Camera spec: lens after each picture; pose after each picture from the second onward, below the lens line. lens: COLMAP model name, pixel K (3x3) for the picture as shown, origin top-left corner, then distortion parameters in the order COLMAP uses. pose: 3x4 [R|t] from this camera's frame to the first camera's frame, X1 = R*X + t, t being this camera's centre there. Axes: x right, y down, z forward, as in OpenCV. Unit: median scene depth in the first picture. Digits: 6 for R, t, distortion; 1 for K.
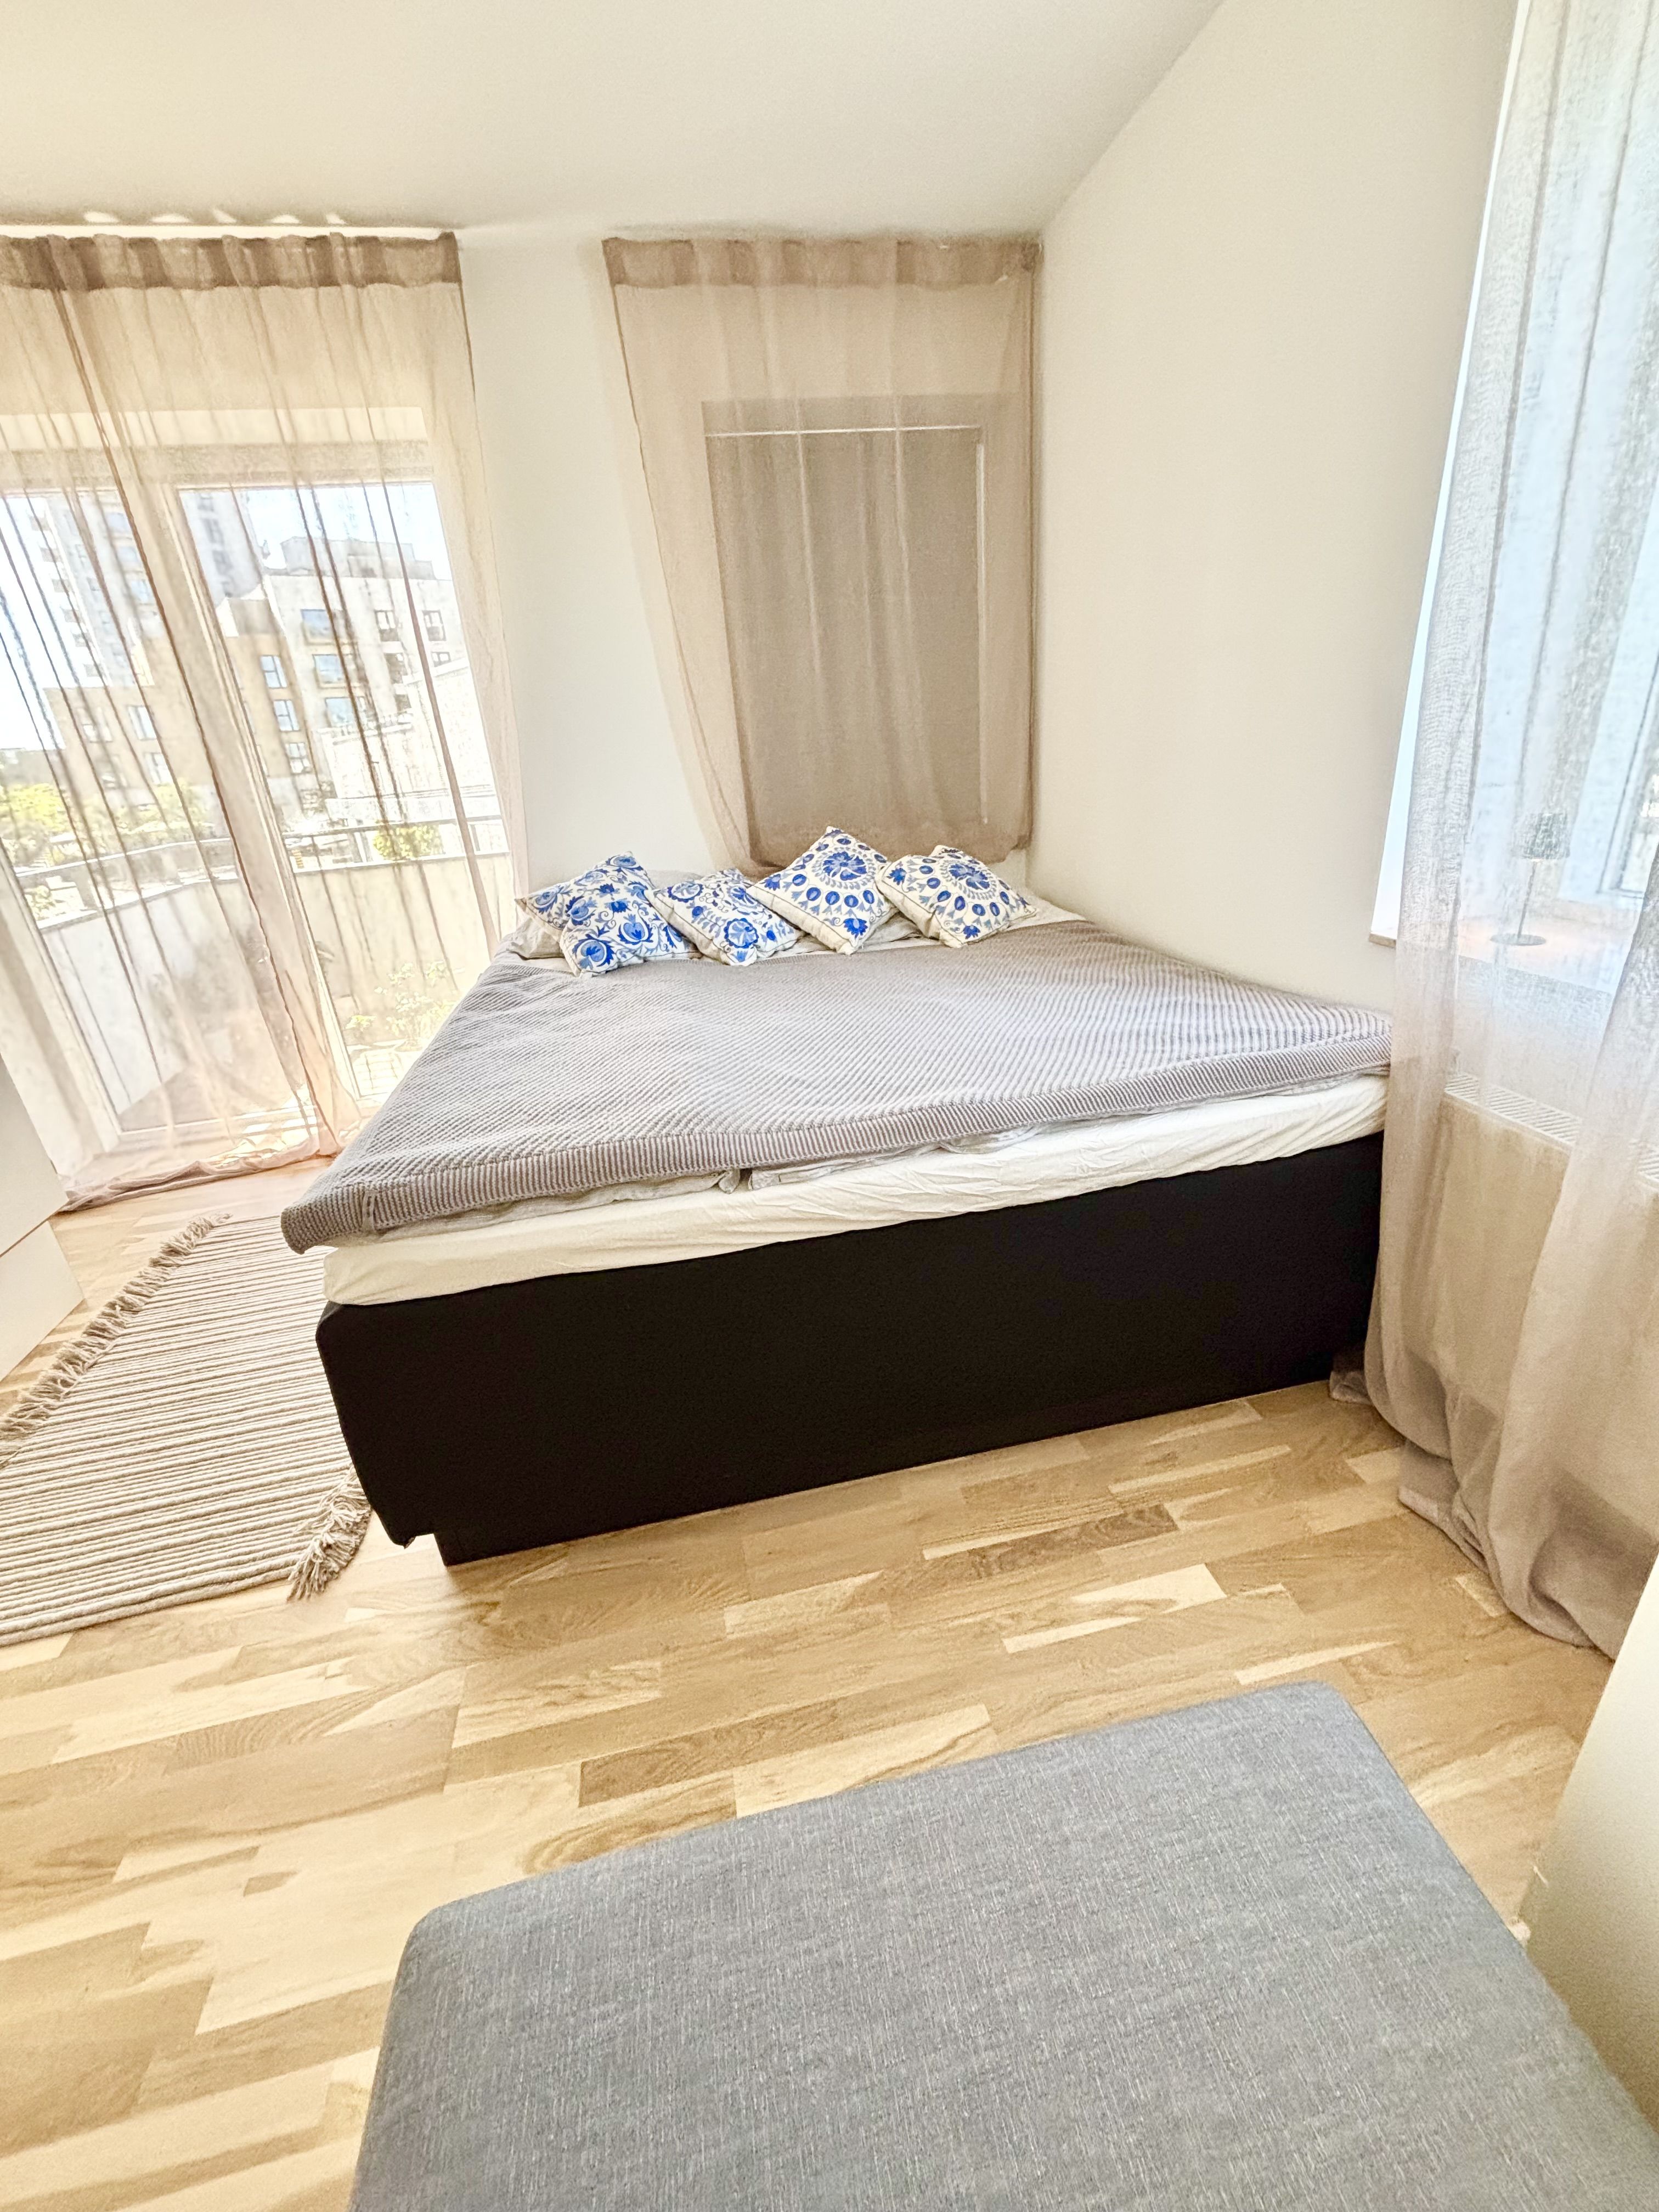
lens RADIAL K [[891.6, 0, 832.4], [0, 891.6, 1096.4], [0, 0, 1]] dist [0.009806, 0.000457]
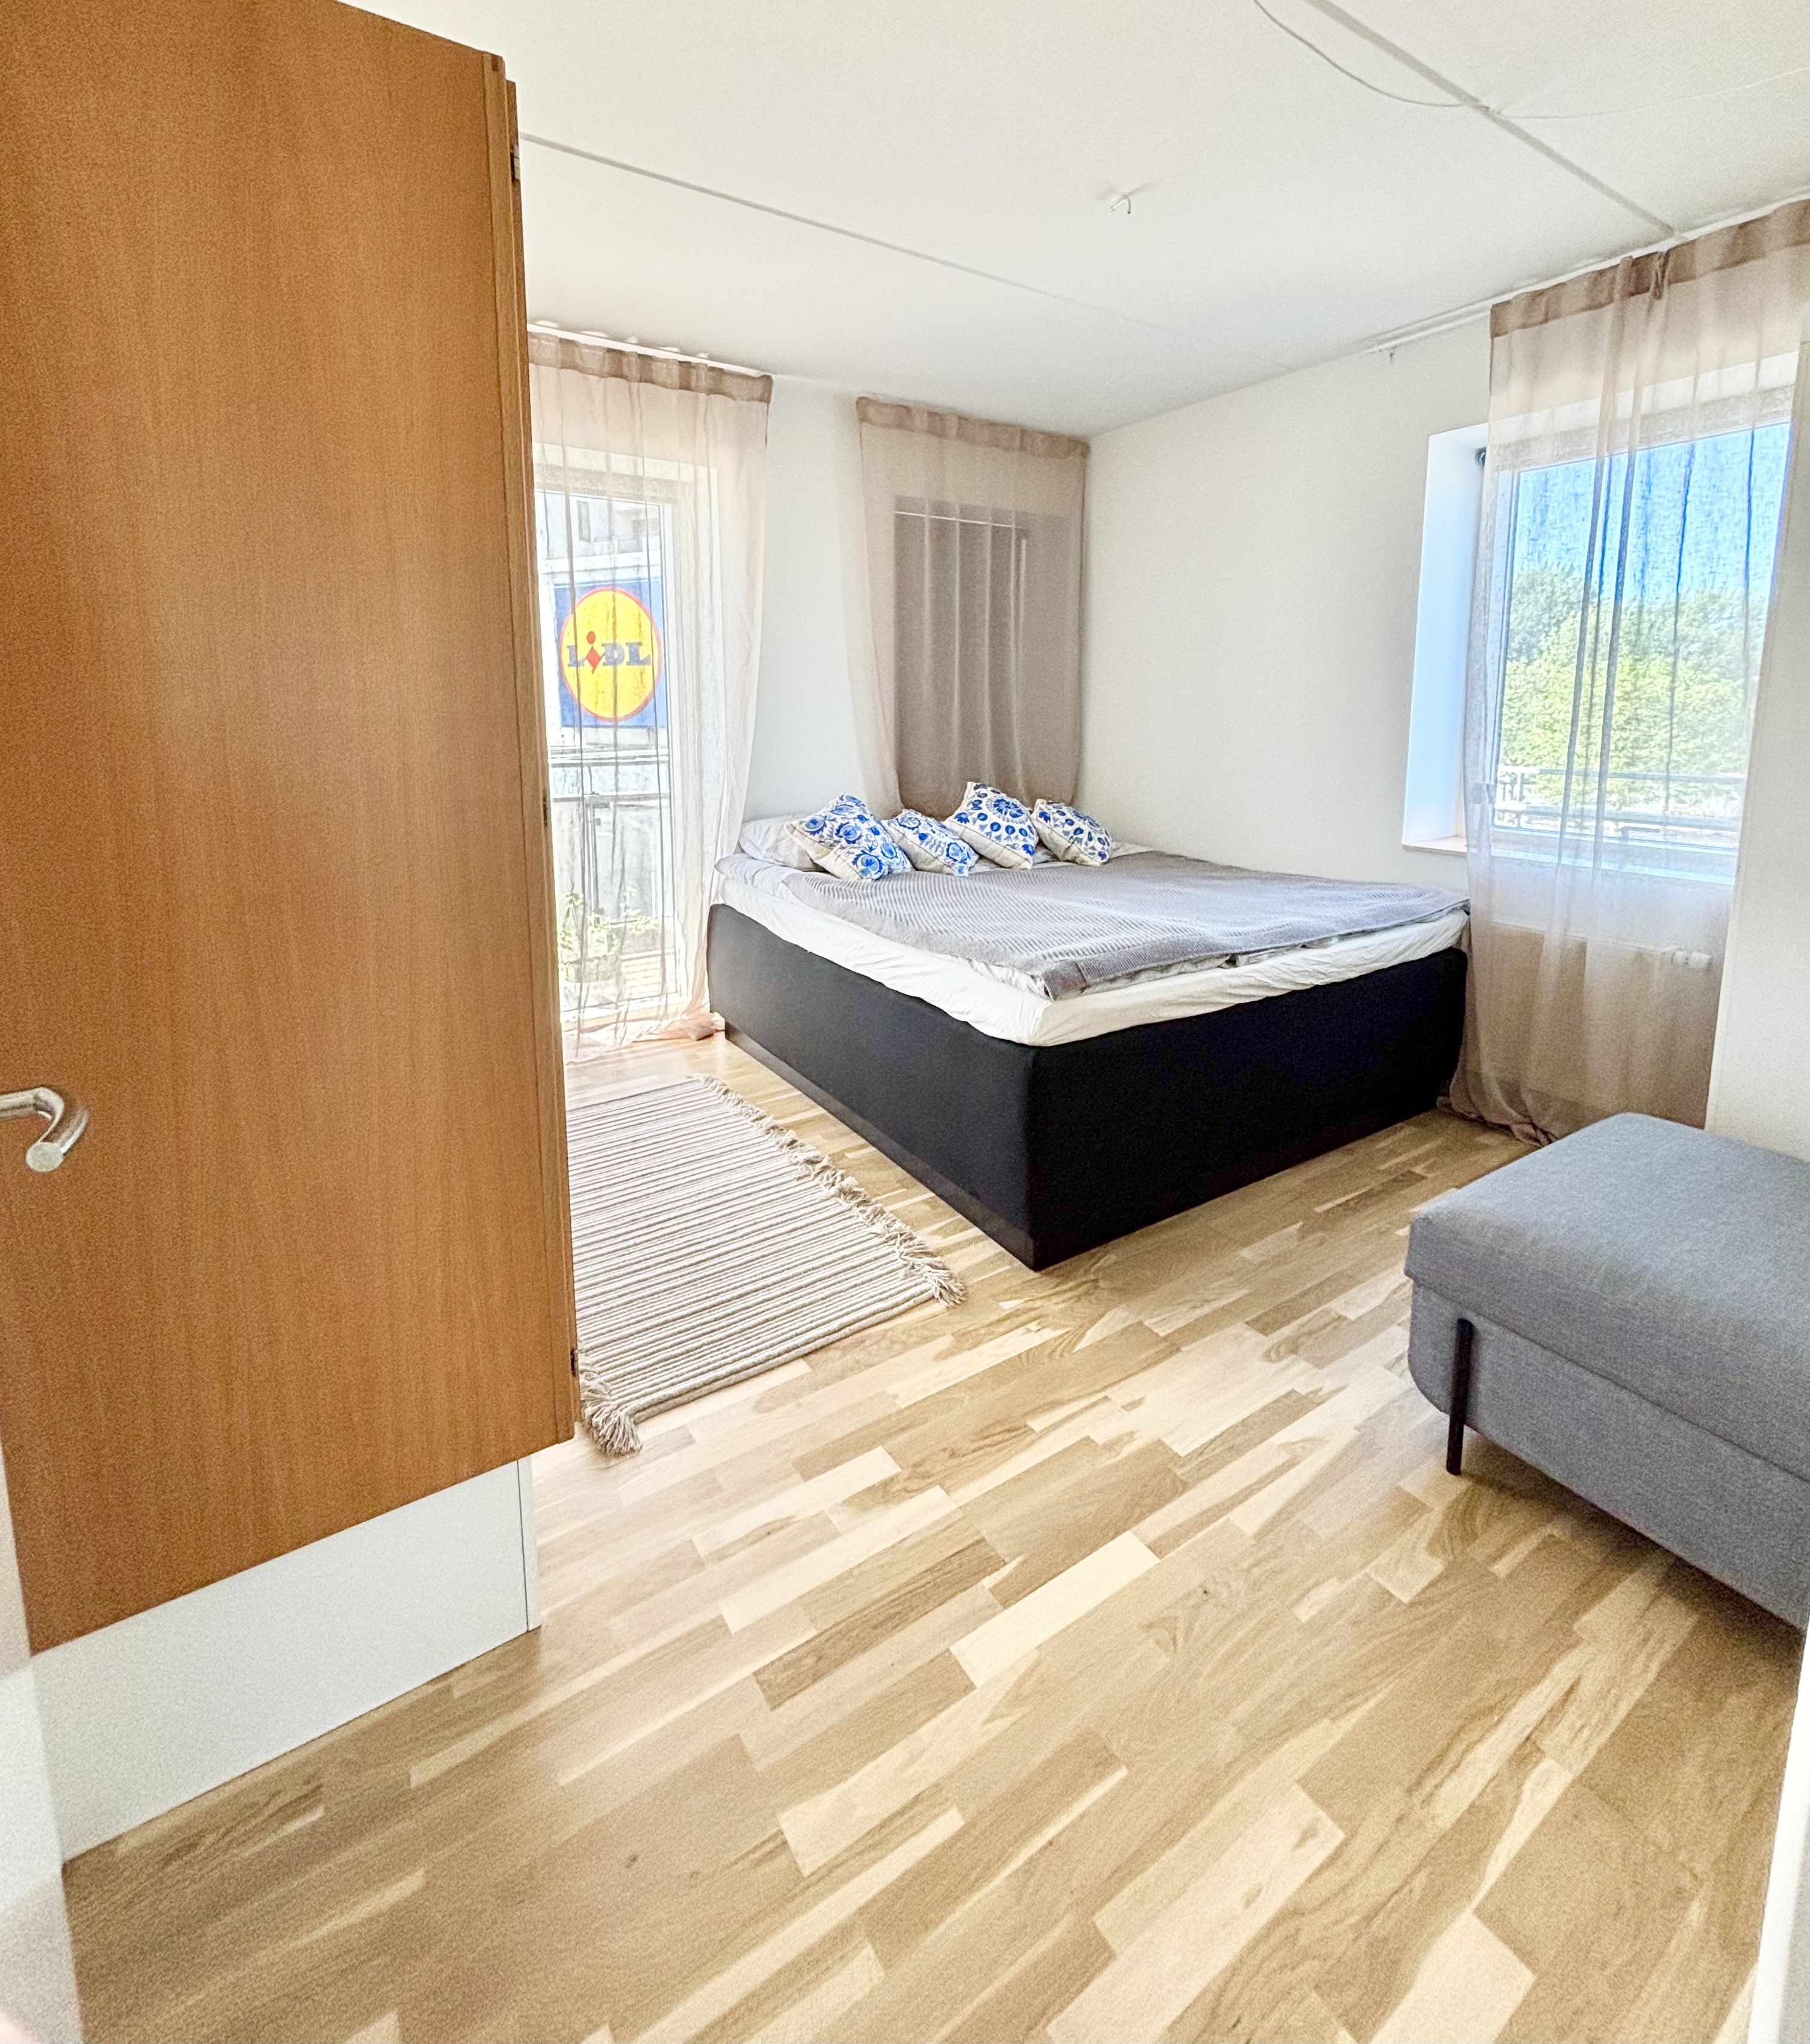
lens RADIAL K [[969.9, 0, 914.2], [0, 969.9, 834.0], [0, 0, 1]] dist [0.018720, -0.000529]
pose [[0.922524, 0.025163, 0.385117, -0.760271], [0.078181, 0.964999, -0.250329, 0.151986], [-0.377937, 0.261044, 0.888268, -0.268893]]
